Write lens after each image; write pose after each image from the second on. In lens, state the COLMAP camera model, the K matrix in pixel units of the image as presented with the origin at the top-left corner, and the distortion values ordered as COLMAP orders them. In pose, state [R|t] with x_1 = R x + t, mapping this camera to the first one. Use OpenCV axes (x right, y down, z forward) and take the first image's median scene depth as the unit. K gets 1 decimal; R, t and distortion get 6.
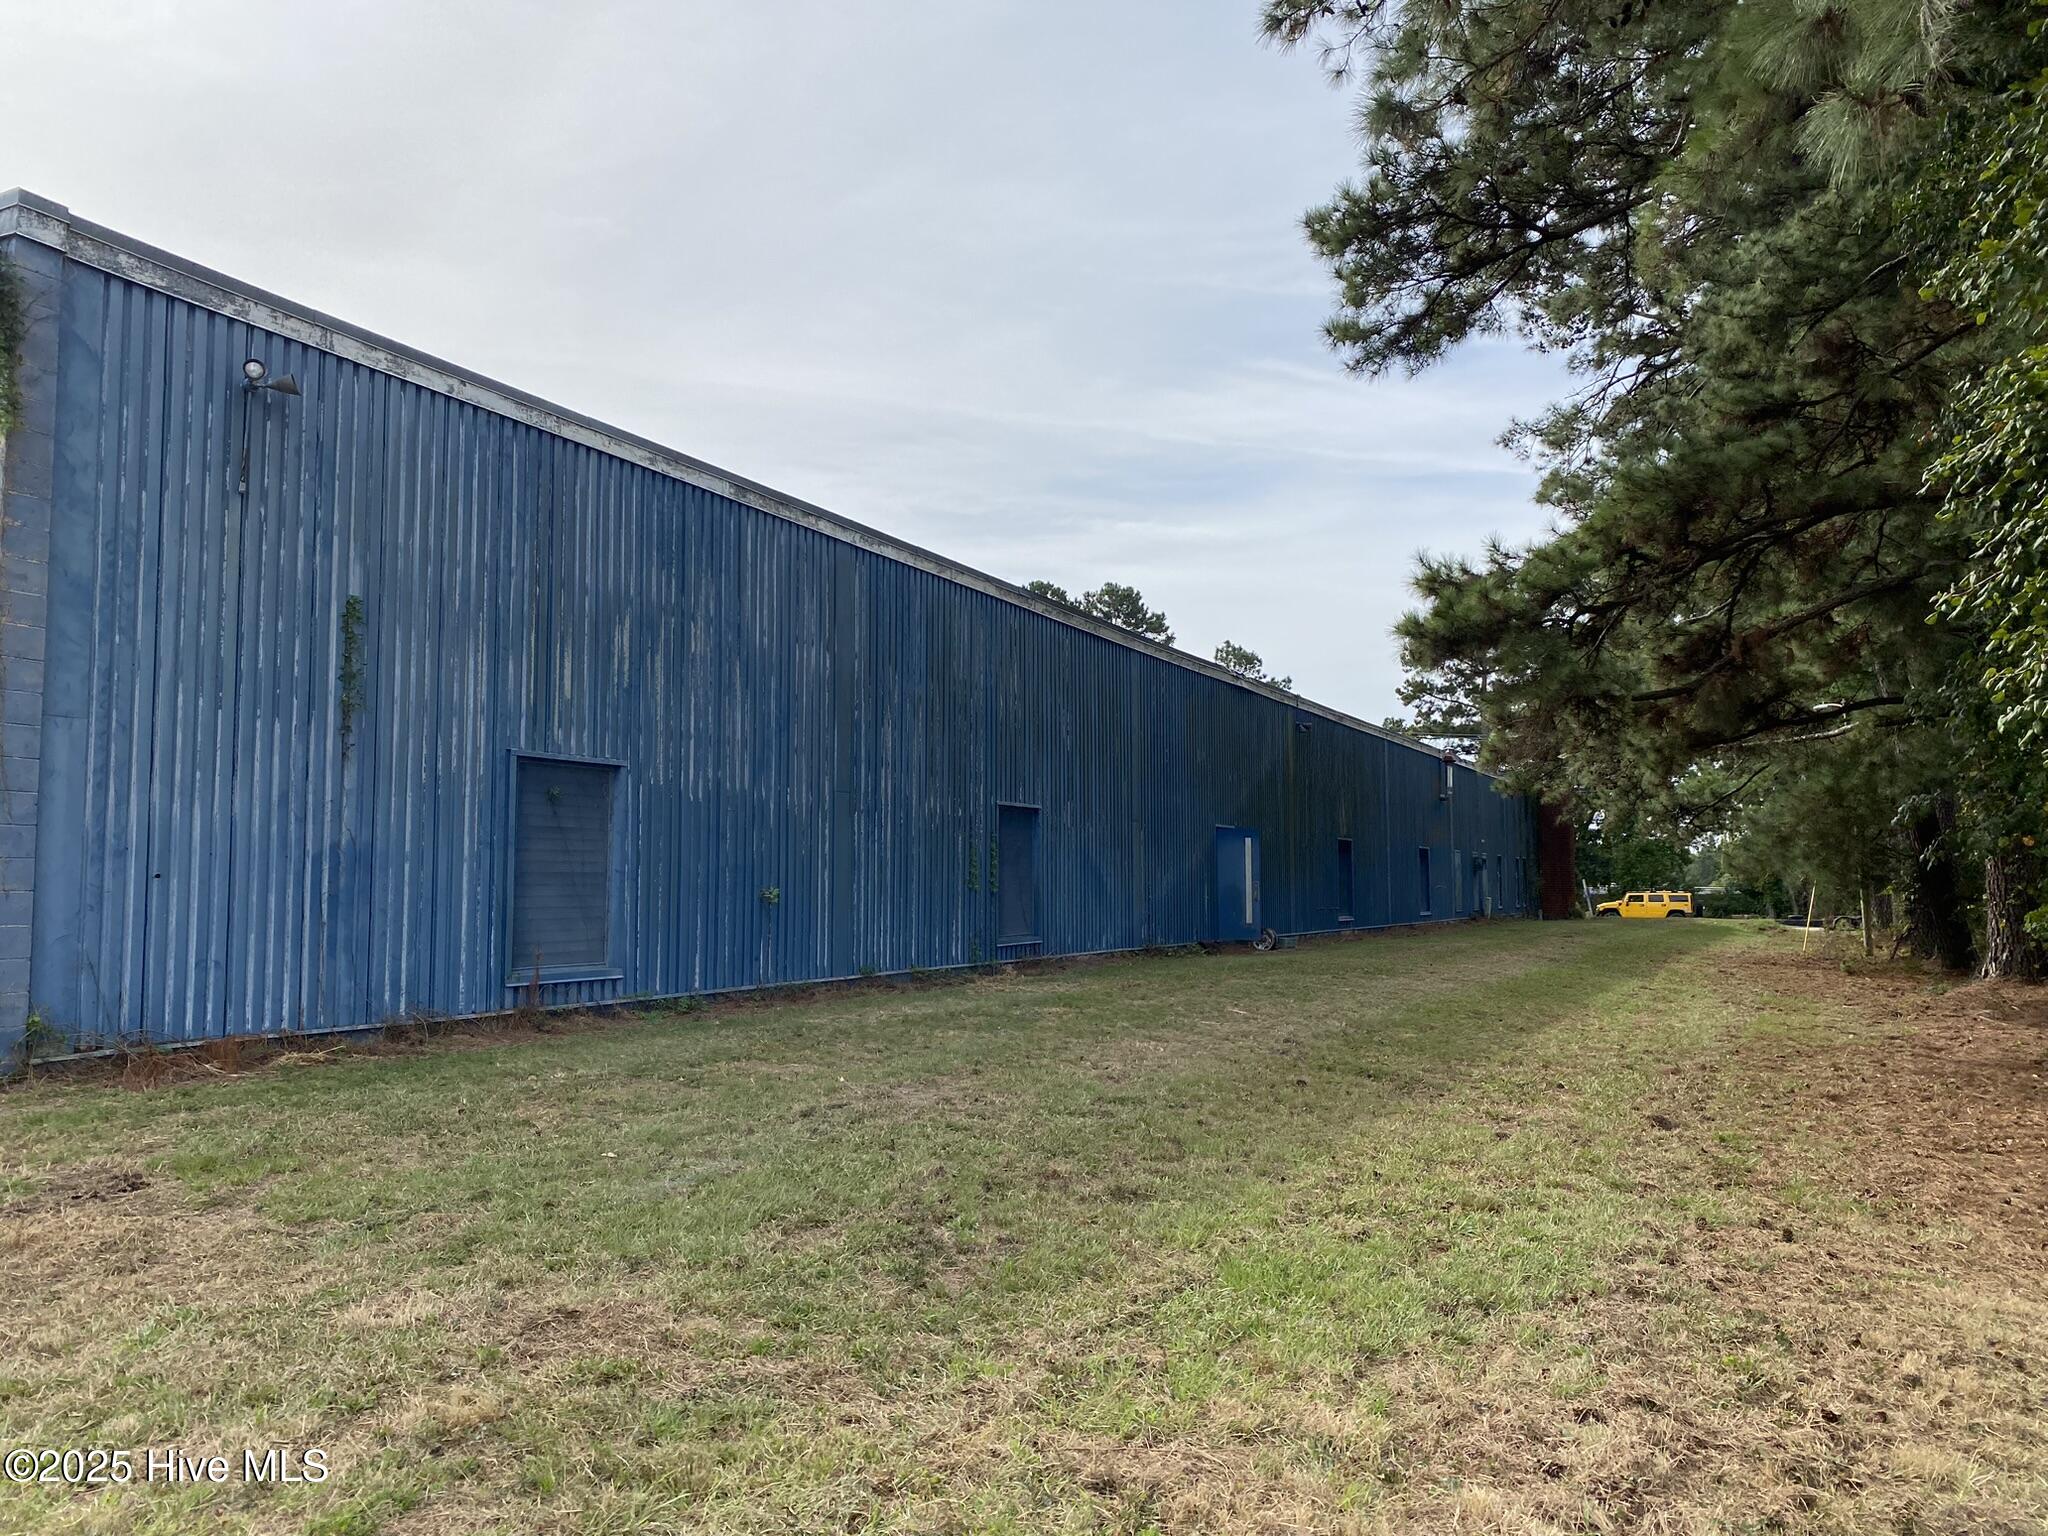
lens RADIAL K [[1564.0, 0, 1024.0], [0, 1564.0, 768.0], [0, 0, 1]] dist [0.003609, 0.002607]
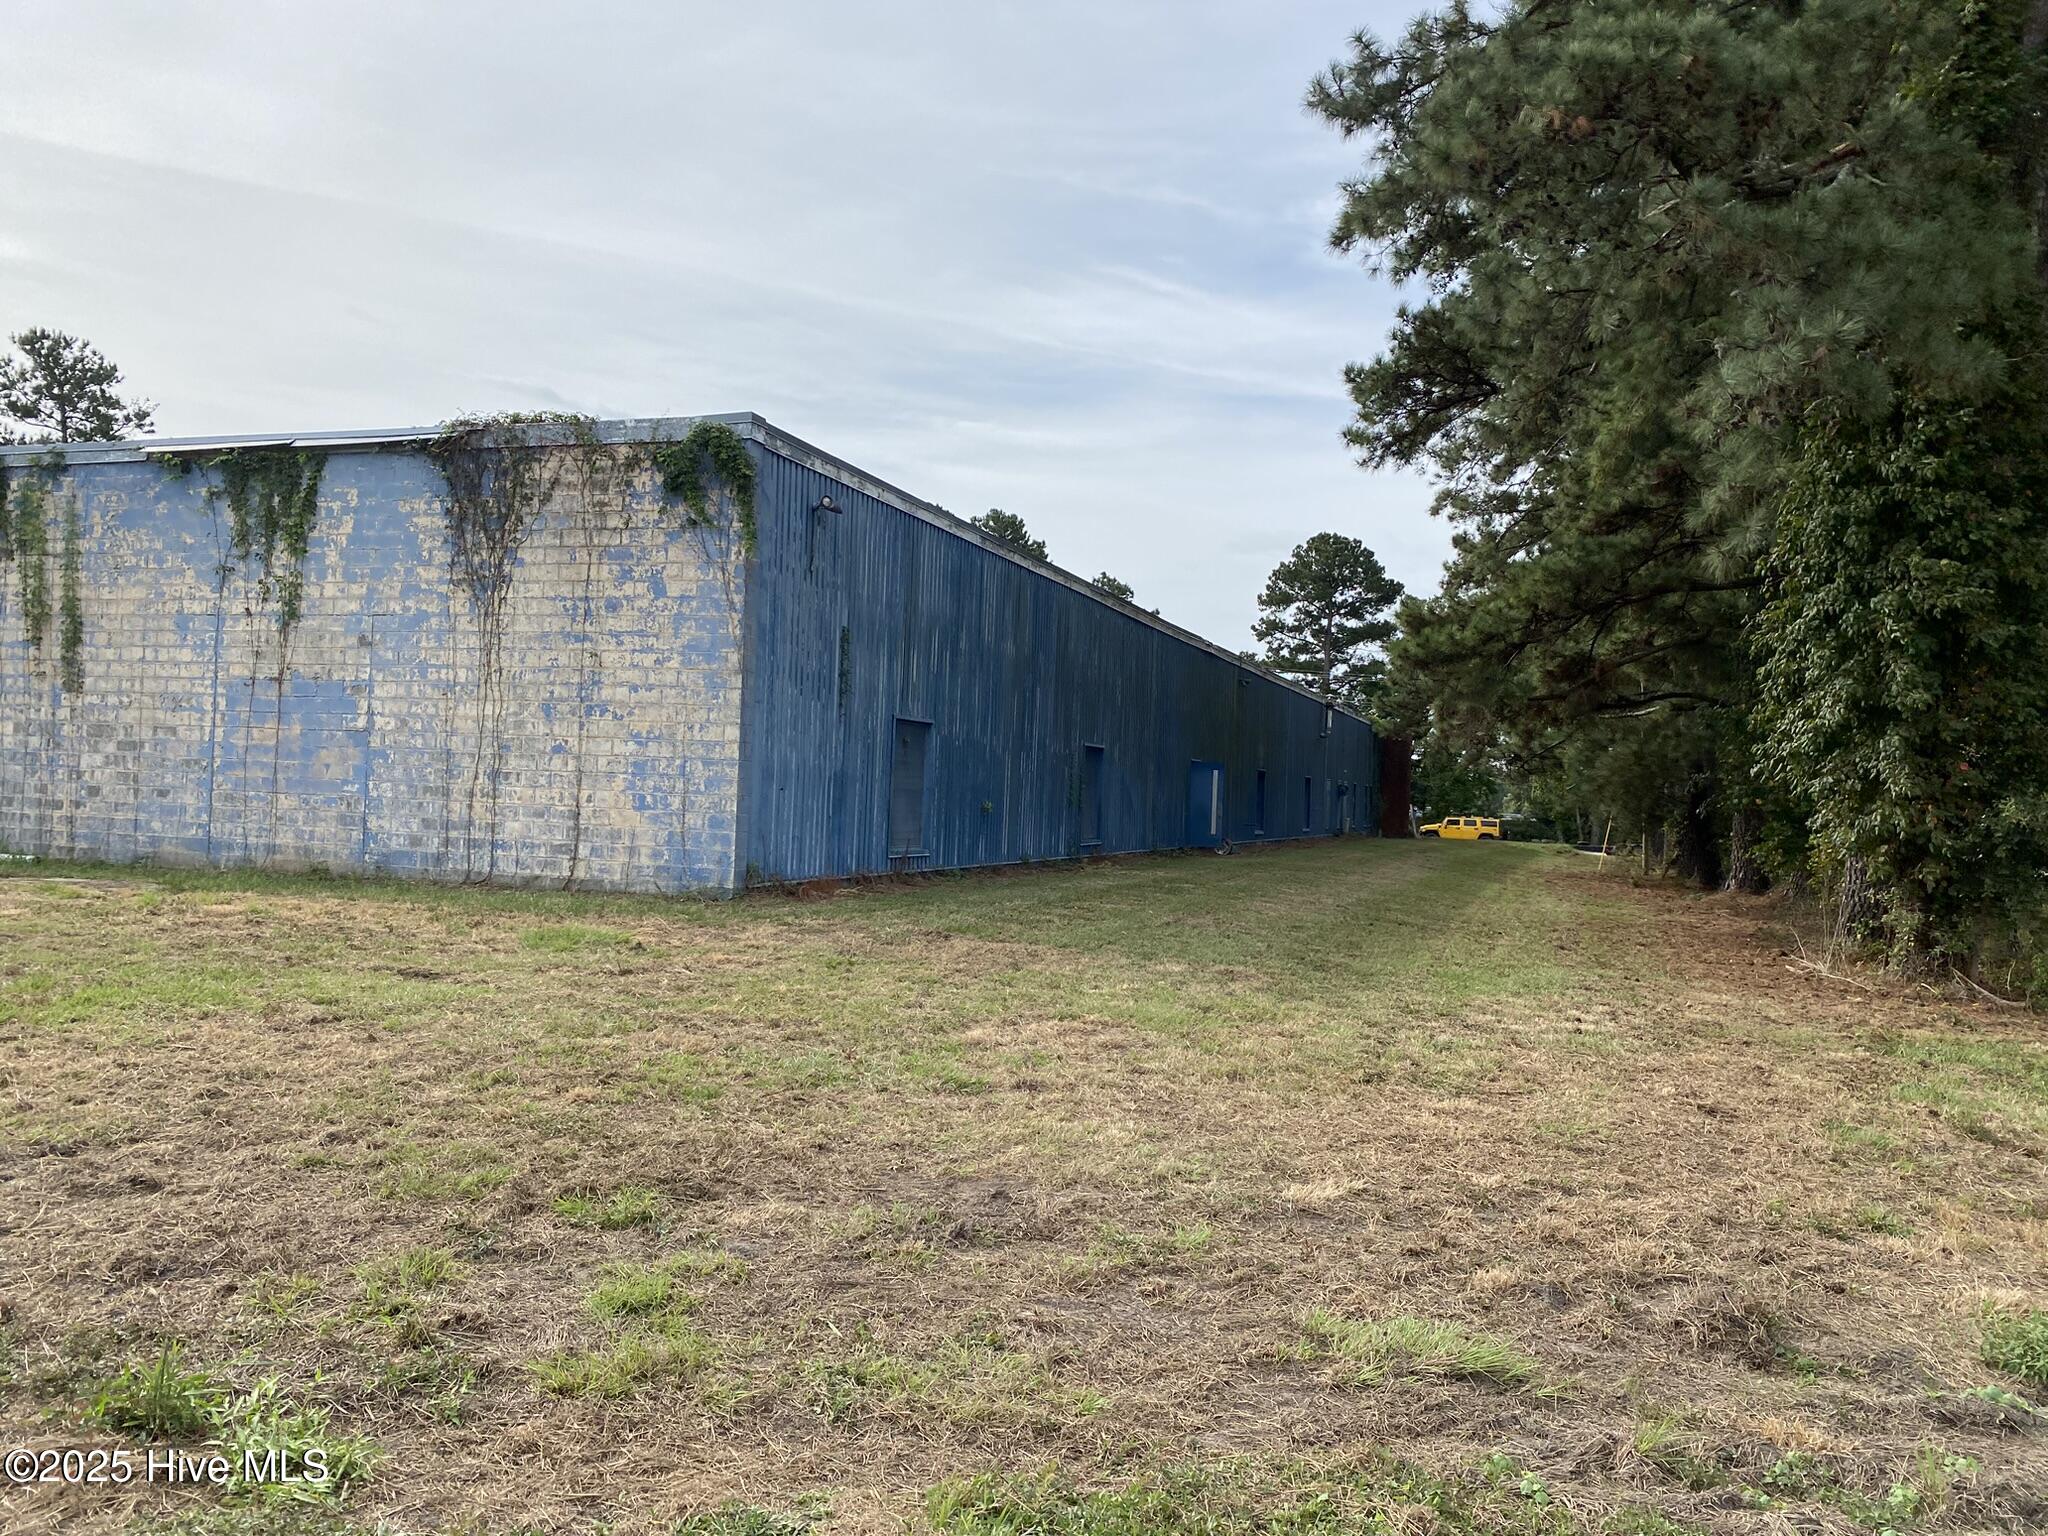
lens RADIAL K [[1579.9, 0, 1019.5], [0, 1579.9, 796.6], [0, 0, 1]] dist [0.038083, -0.099379]
pose [[0.991415, 0.039299, 0.124704, -0.187502], [-0.049292, 0.995727, 0.078084, -0.029191], [-0.121103, -0.083561, 0.989117, -0.307538]]
